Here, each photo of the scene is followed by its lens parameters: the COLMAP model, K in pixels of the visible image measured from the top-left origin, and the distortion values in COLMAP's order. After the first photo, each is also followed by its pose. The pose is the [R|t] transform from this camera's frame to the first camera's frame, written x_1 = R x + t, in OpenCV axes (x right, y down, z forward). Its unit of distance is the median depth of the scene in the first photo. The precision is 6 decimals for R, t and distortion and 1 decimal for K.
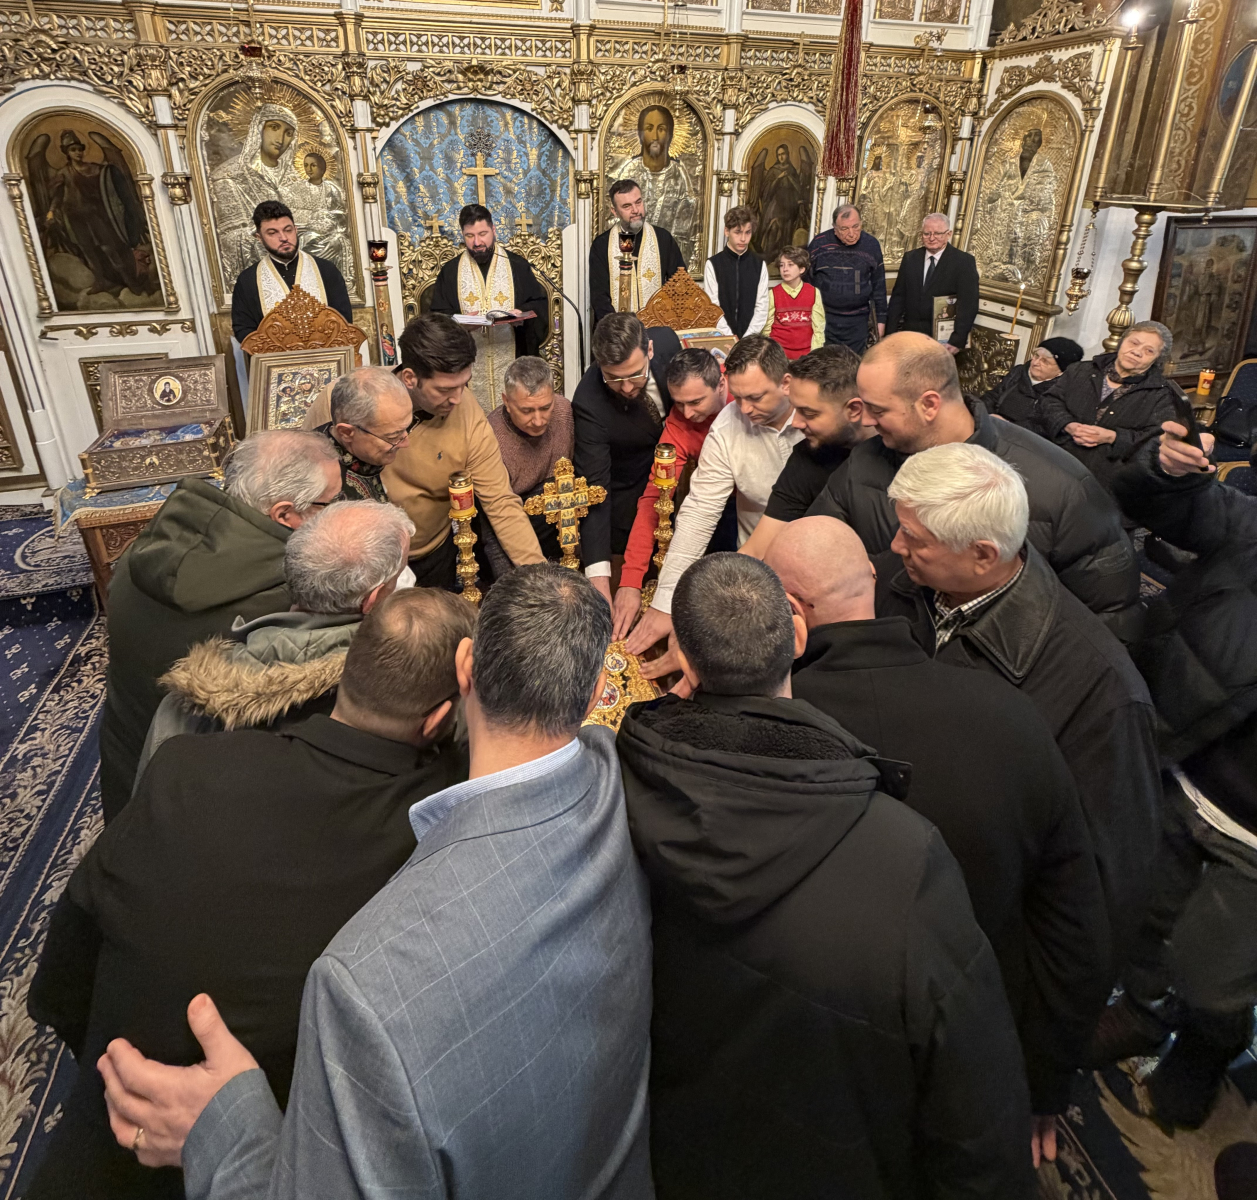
lens RADIAL K [[667.3, 0, 630.4], [0, 667.3, 359.1], [0, 0, 1]] dist [-0.001885, 0.000430]
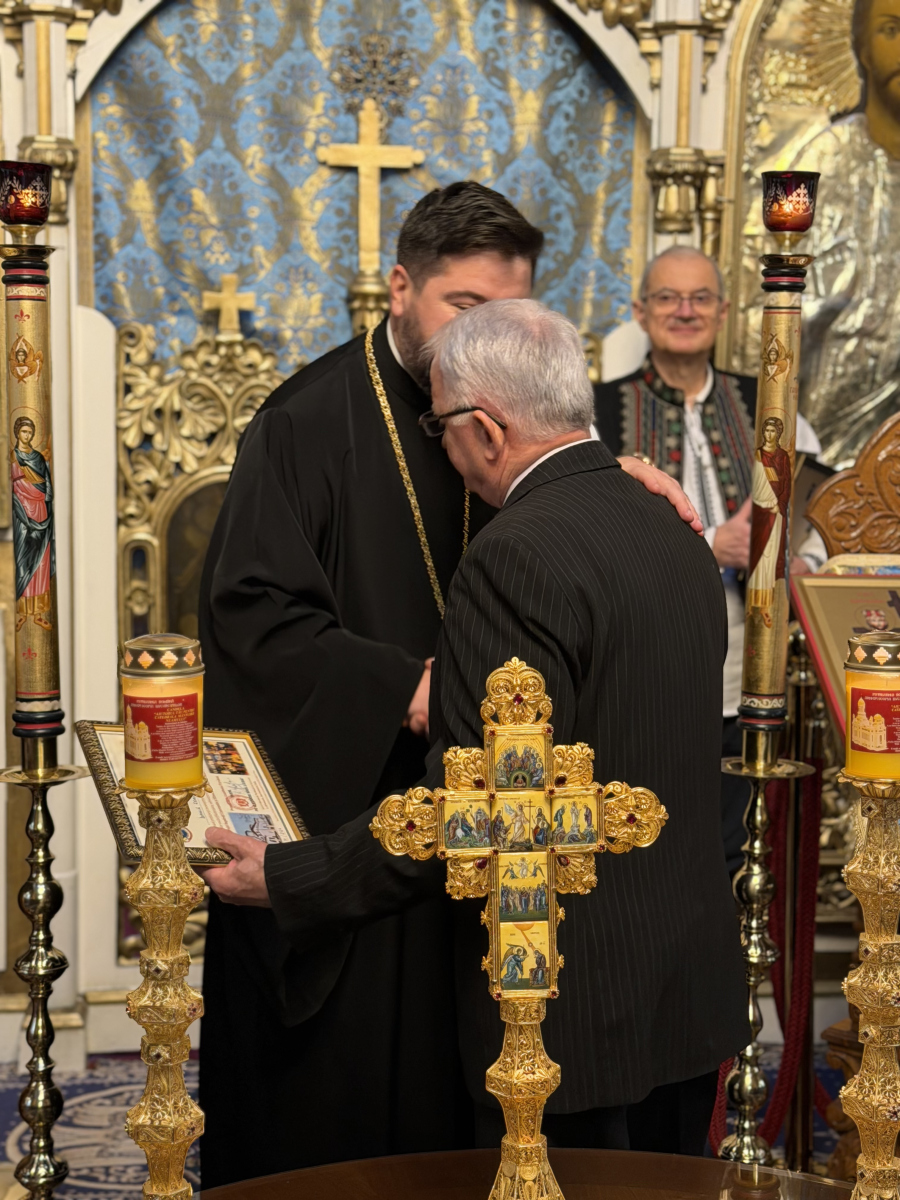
lens RADIAL K [[2009.5, 0, 444.7], [0, 2009.5, 605.1], [0, 0, 1]] dist [0.159659, -0.123944]
pose [[0.979839, 0.019813, -0.198804, 0.021720], [-0.062395, 0.975645, -0.210293, 0.158299], [0.189796, 0.218458, 0.957211, 0.076450]]
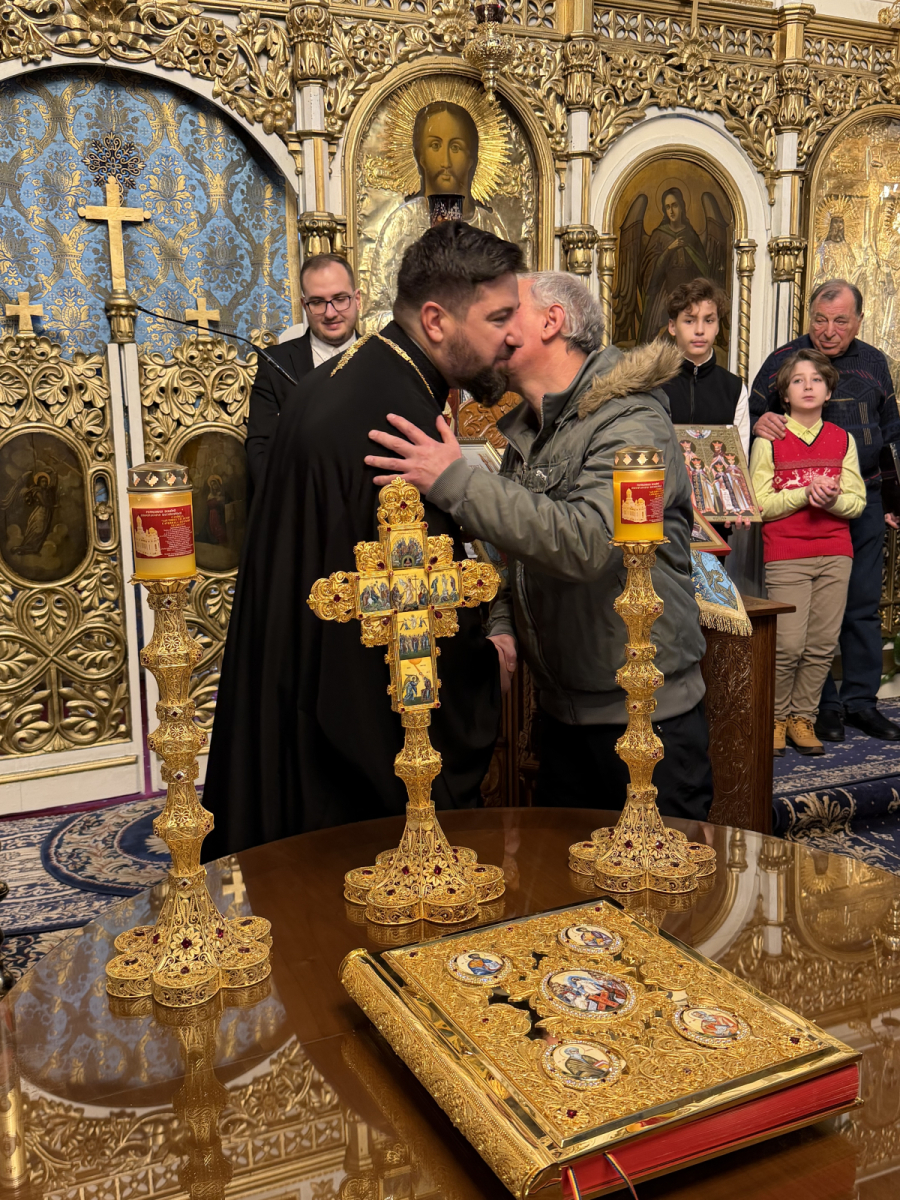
lens RADIAL K [[1132.7, 0, 451.0], [0, 1132.7, 603.0], [0, 0, 1]] dist [0.177199, -0.407478]
pose [[0.993850, -0.049288, 0.099159, -0.072628], [0.064411, 0.985714, -0.155628, 0.171647], [-0.090071, 0.161058, 0.982826, 0.159643]]
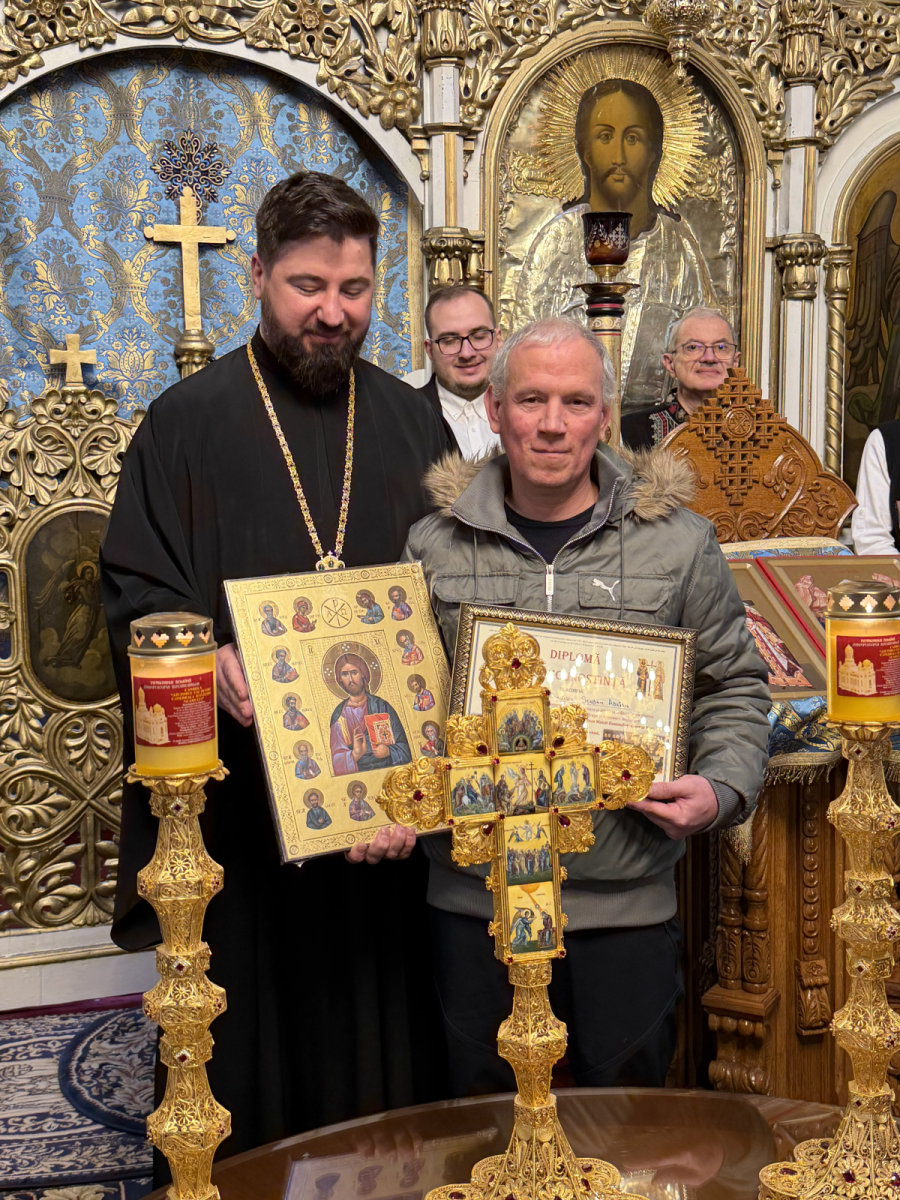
lens RADIAL K [[1482.6, 0, 436.2], [0, 1482.6, 594.4], [0, 0, 1]] dist [0.220628, -0.543315]
pose [[0.999272, -0.025795, -0.028101, -0.058530], [0.018538, 0.972242, -0.233243, 0.146258], [0.033338, 0.232553, 0.972012, 0.182148]]
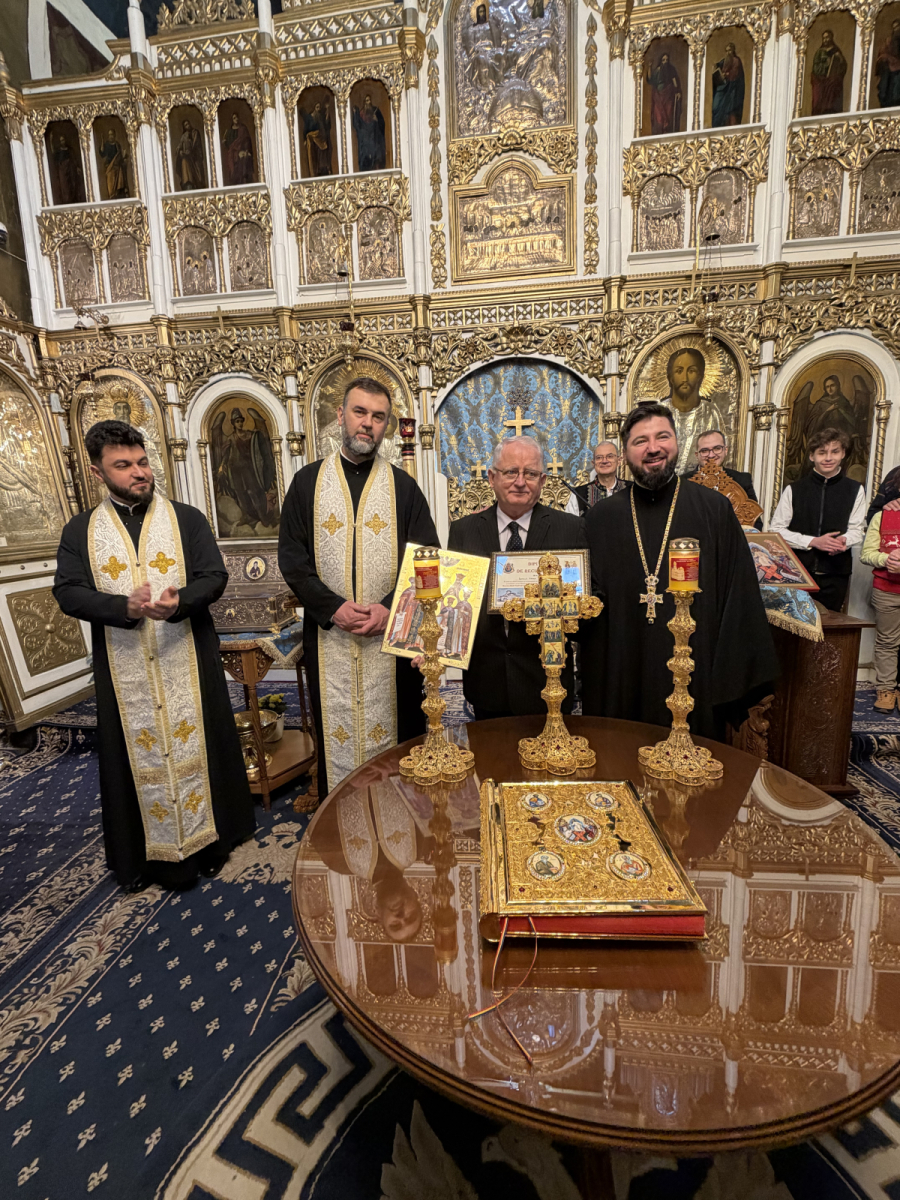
lens RADIAL K [[518.8, 0, 451.7], [0, 518.8, 599.6], [0, 0, 1]] dist [0.002594, -0.001282]
pose [[0.922972, 0.017443, -0.384471, 0.020019], [-0.074024, 0.988366, -0.132864, 0.153905], [0.377680, 0.151090, 0.913526, 0.185225]]
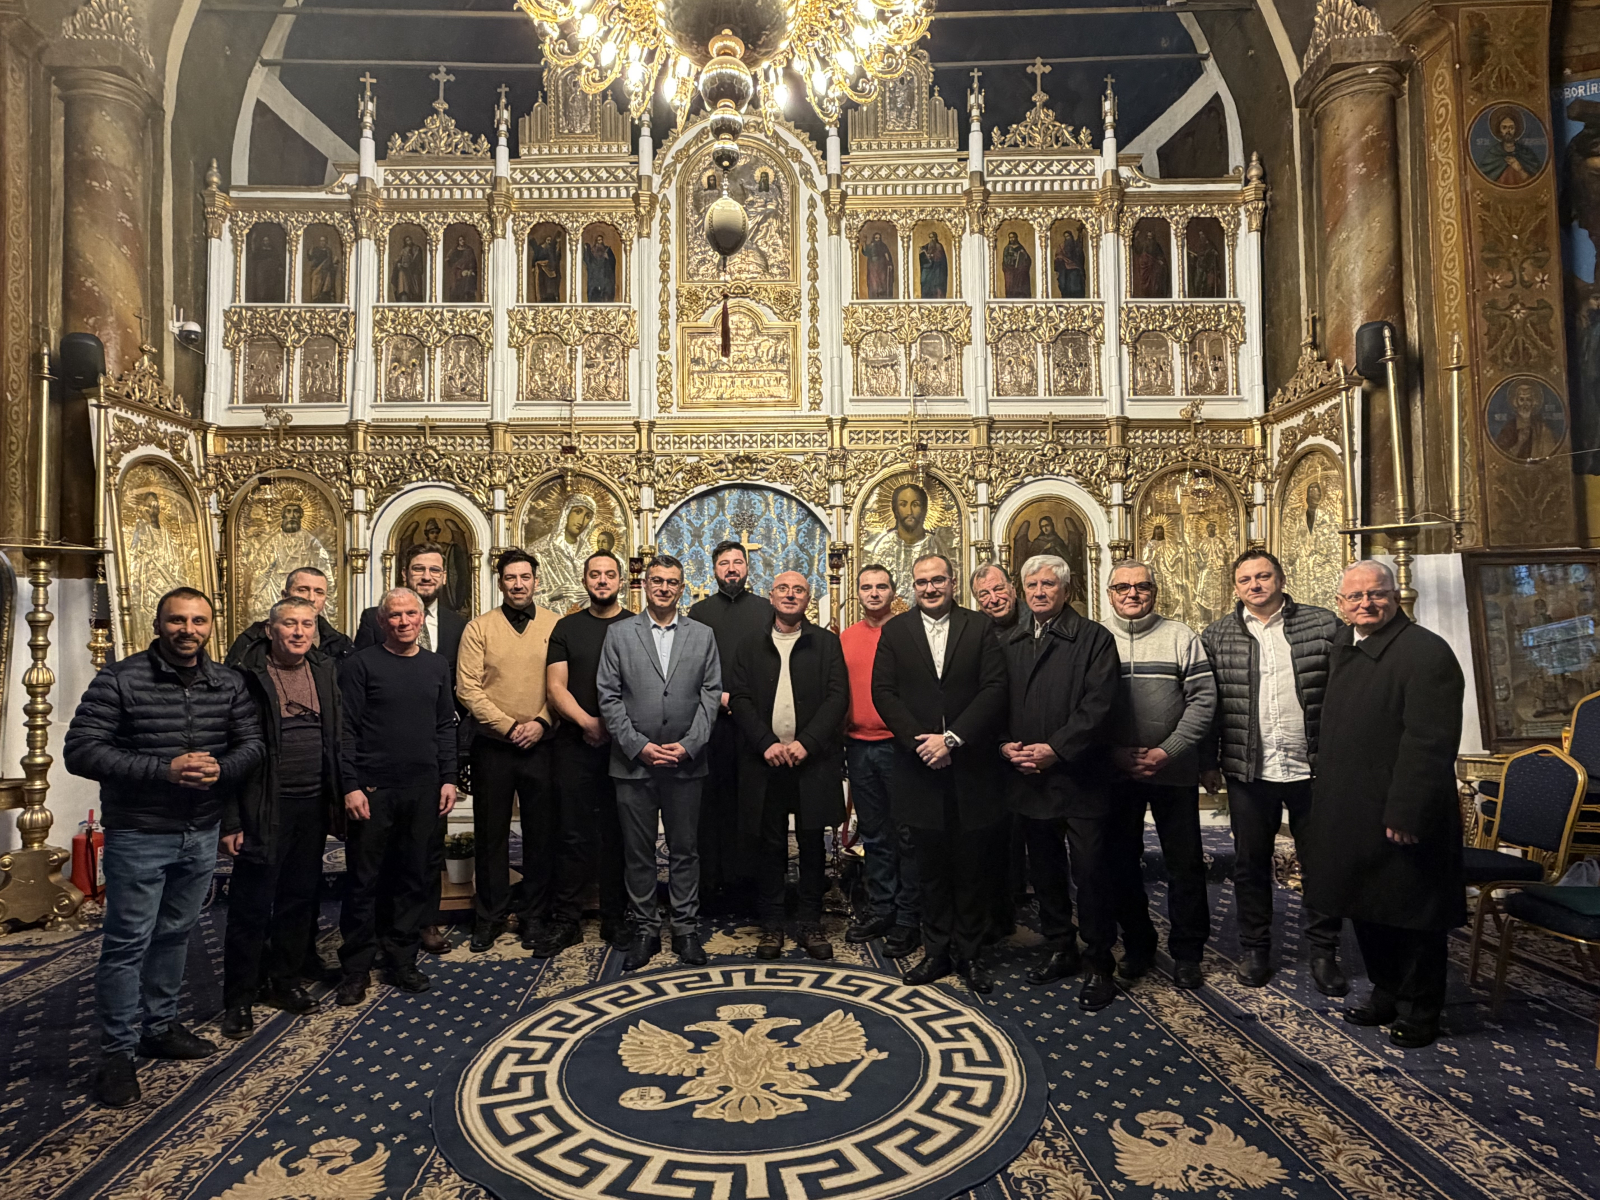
lens RADIAL K [[970.2, 0, 795.6], [0, 970.2, 596.2], [0, 0, 1]] dist [-0.001210, 0.001325]
pose [[0.966869, -0.036178, -0.252695, 0.262070], [-0.055346, 0.936650, -0.345865, 0.350256], [0.249199, 0.348392, 0.903616, -0.399982]]
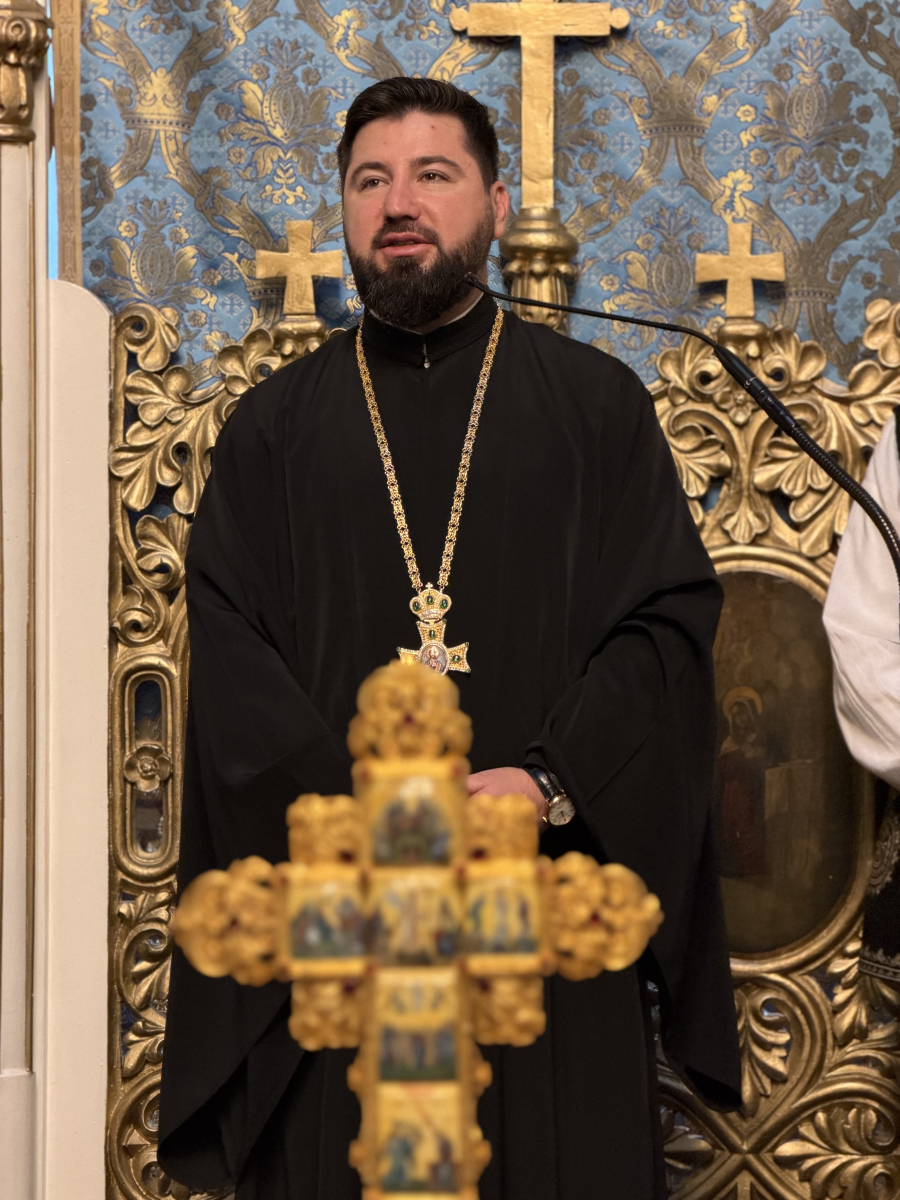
lens RADIAL K [[3642.4, 0, 468.0], [0, 3642.4, 603.4], [0, 0, 1]] dist [0.220435, 0.089140]
pose [[0.943587, -0.005116, -0.331084, 0.122340], [-0.096734, 0.952003, -0.290402, 0.212926], [0.316679, 0.306047, 0.897803, 0.060137]]
